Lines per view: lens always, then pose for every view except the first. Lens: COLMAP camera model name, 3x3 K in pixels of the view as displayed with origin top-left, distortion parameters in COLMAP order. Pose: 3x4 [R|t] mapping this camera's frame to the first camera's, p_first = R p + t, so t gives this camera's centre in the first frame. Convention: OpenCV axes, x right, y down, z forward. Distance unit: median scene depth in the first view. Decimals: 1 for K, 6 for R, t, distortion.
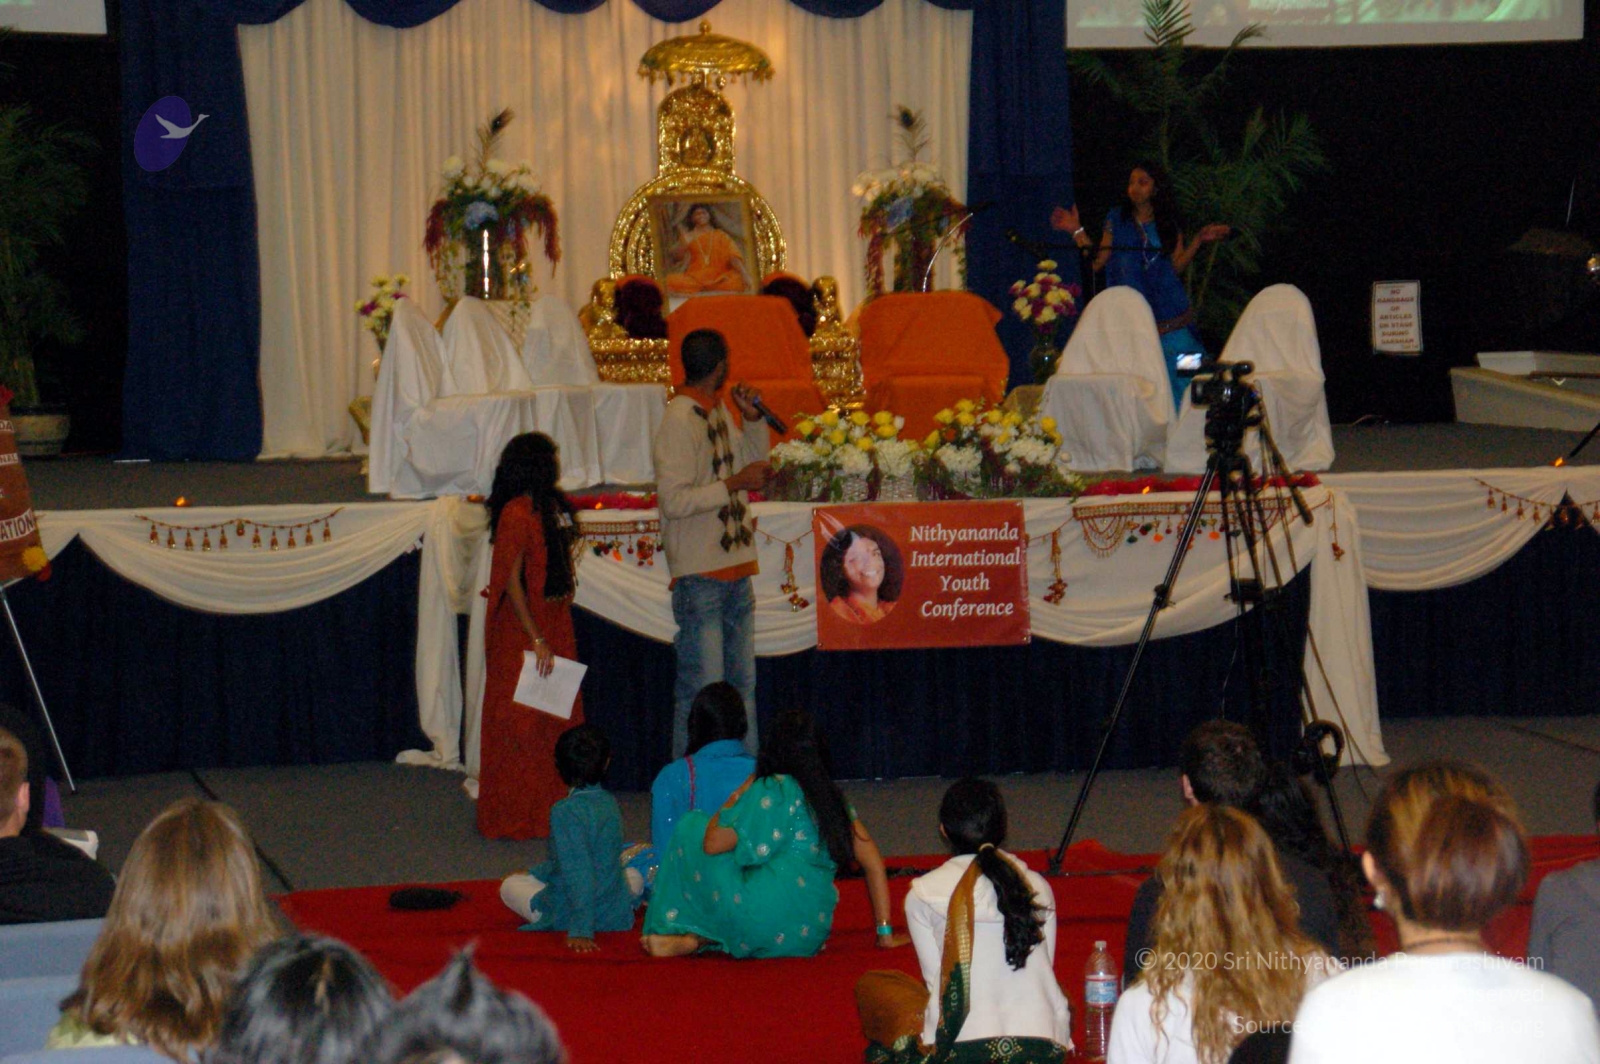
lens RADIAL K [[4193.8, 0, 800.0], [0, 4193.8, 532.0], [0, 0, 1]] dist [0.667541, 0.187575]
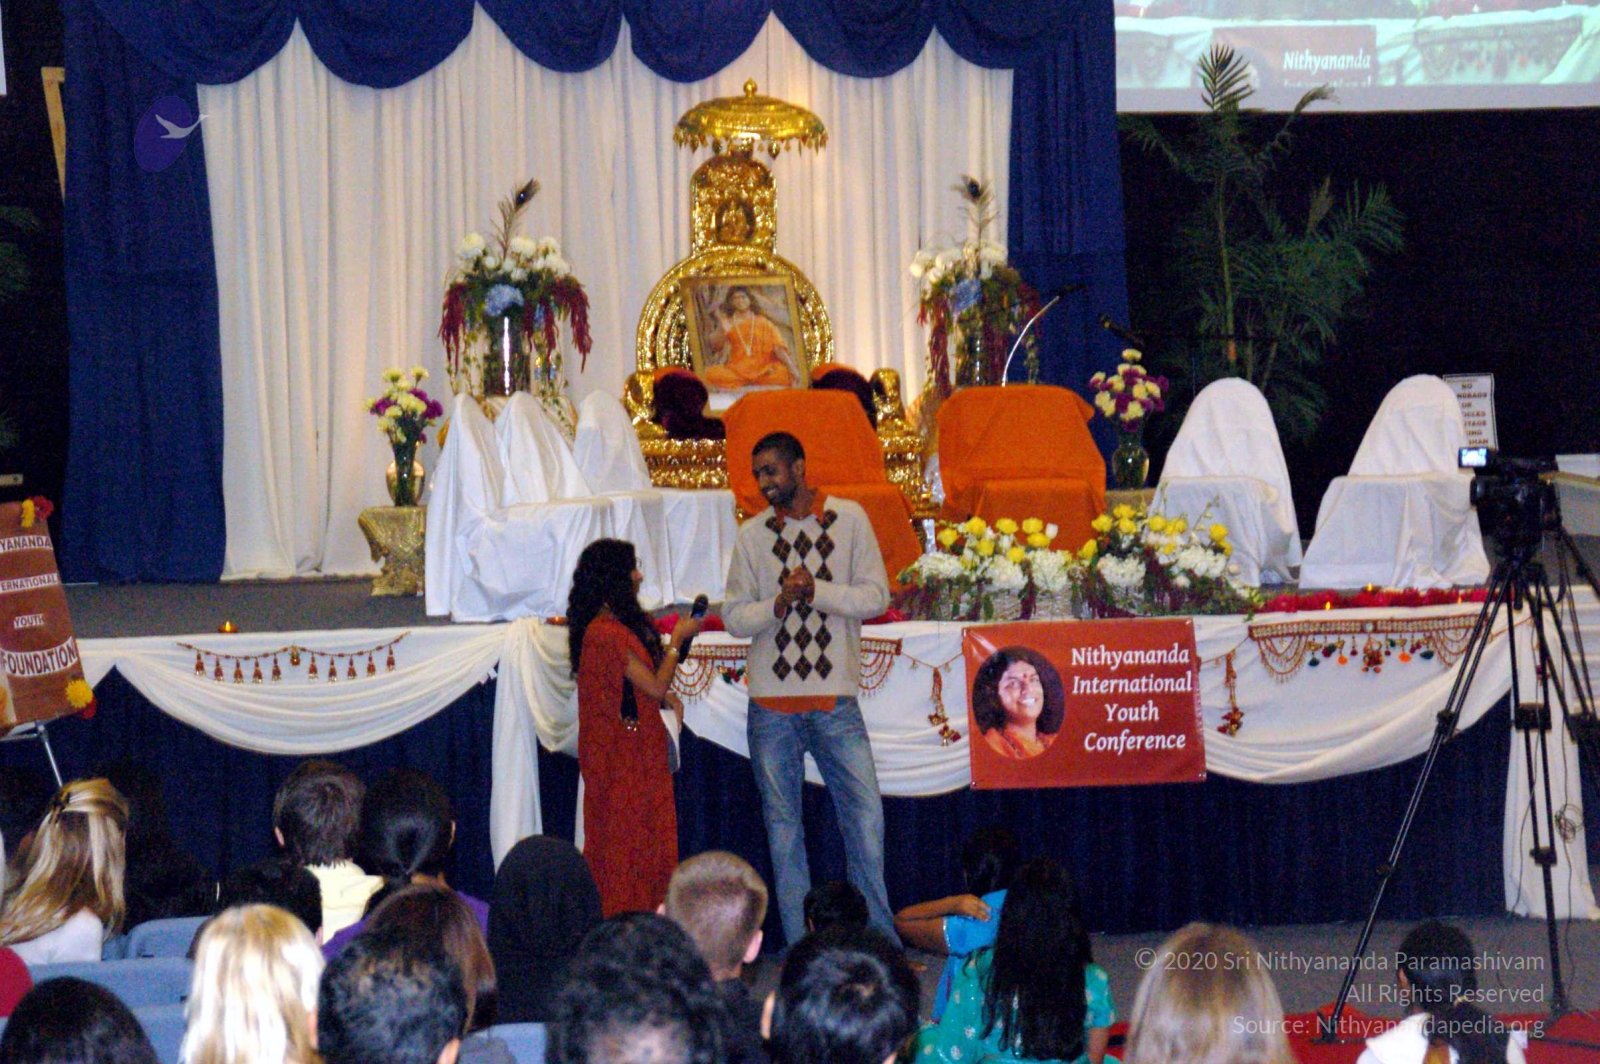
lens RADIAL K [[4855.5, 0, 800.0], [0, 4855.5, 532.0], [0, 0, 1]] dist [0.648919, 9.023007]
pose [[0.996864, -0.005073, 0.078971, -0.108785], [0.007354, 0.999563, -0.028630, 0.003082], [-0.078792, 0.029121, 0.996466, -0.015187]]
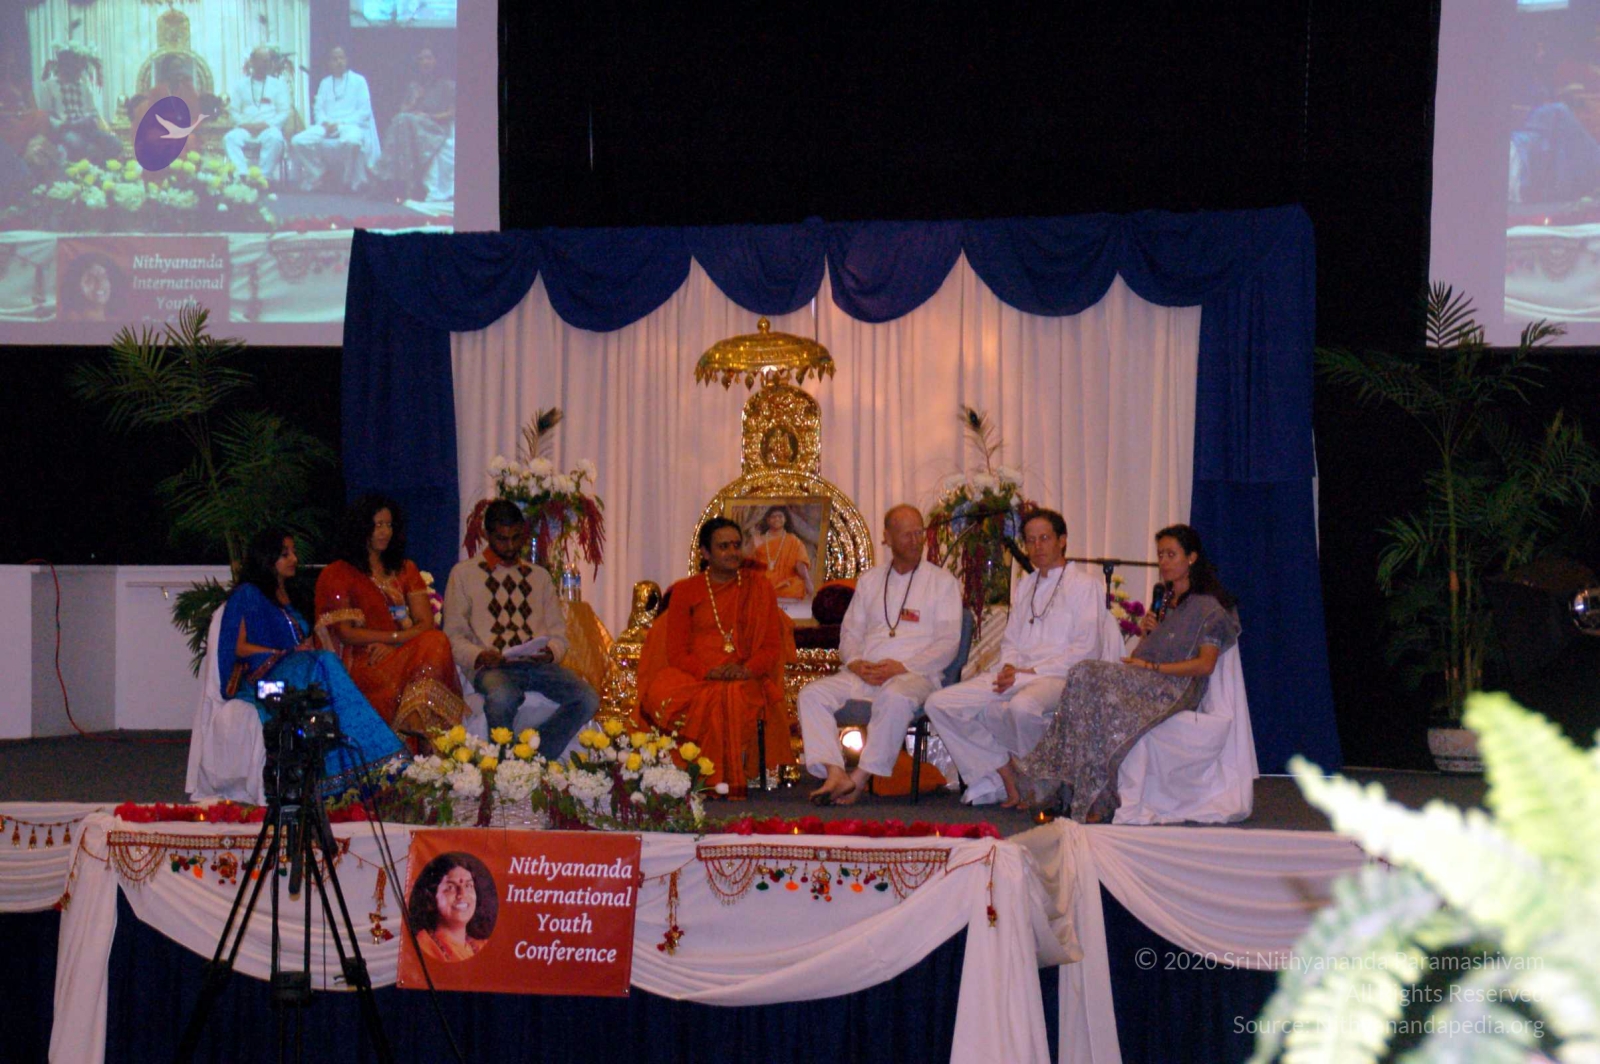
lens RADIAL K [[3798.0, 0, 801.5], [0, 3798.0, 571.7], [0, 0, 1]] dist [0.558912, 1.179964]
pose [[0.880543, 0.024597, -0.473328, 0.462267], [-0.054112, 0.997340, -0.048837, -0.025334], [0.470868, 0.068616, 0.879531, 0.290711]]
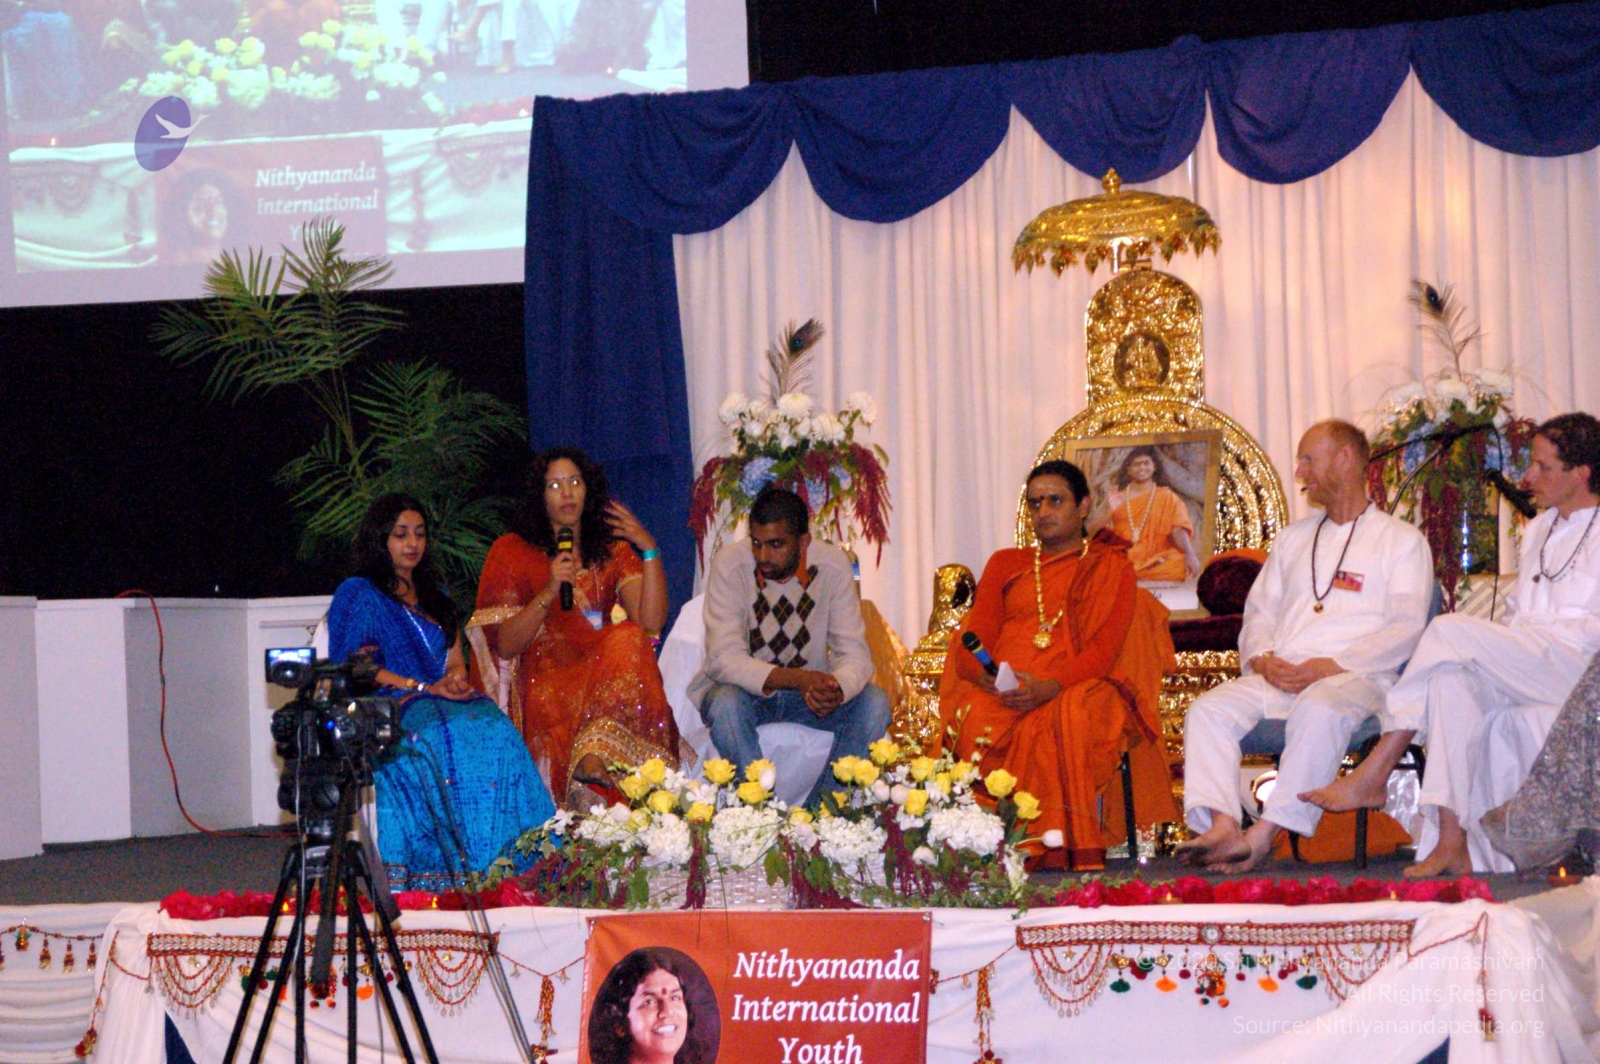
lens RADIAL K [[4720.4, 0, 808.2], [0, 4720.4, 594.3], [0, 0, 1]] dist [0.796263, 1.295116]
pose [[0.834223, -0.017222, -0.551159, 0.400142], [-0.021062, 0.997788, -0.063058, -0.009594], [0.551026, 0.064213, 0.832014, 0.429932]]
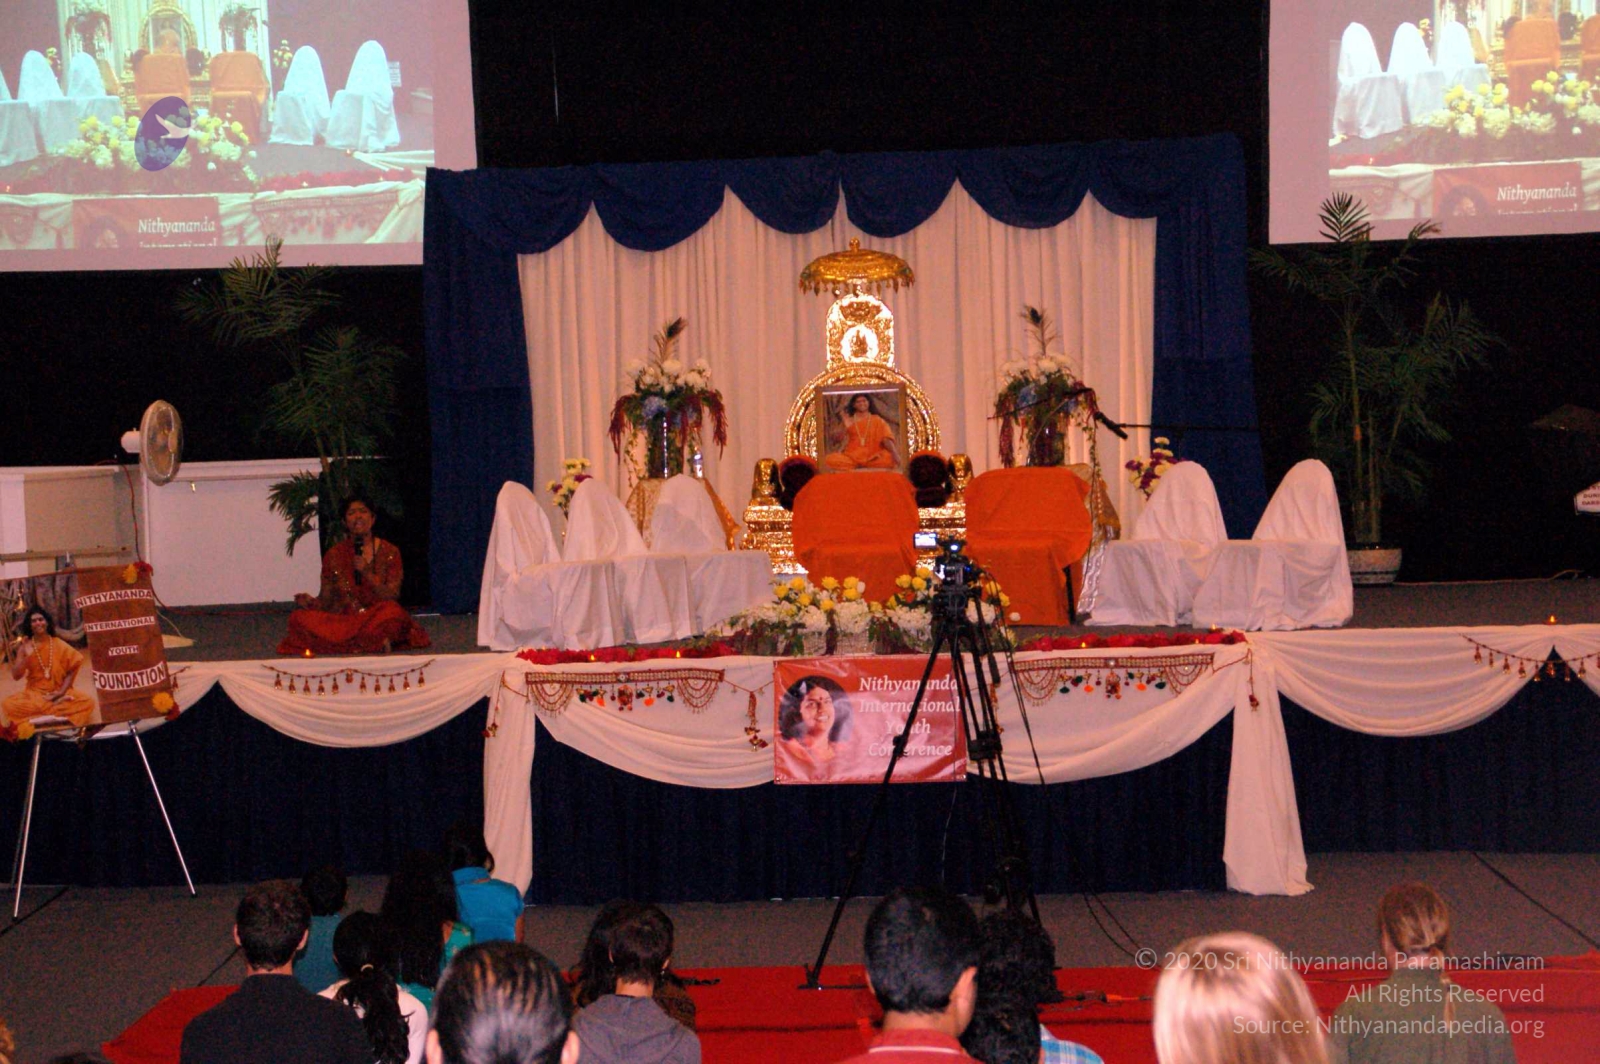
lens RADIAL K [[3675.6, 0, 799.8], [0, 3675.6, 541.7], [0, 0, 1]] dist [0.506031, 0.935848]
pose [[0.963356, -0.004514, -0.268188, 0.275287], [-0.003010, 0.999613, -0.027638, -0.010403], [0.268210, 0.027432, 0.962970, 0.022472]]
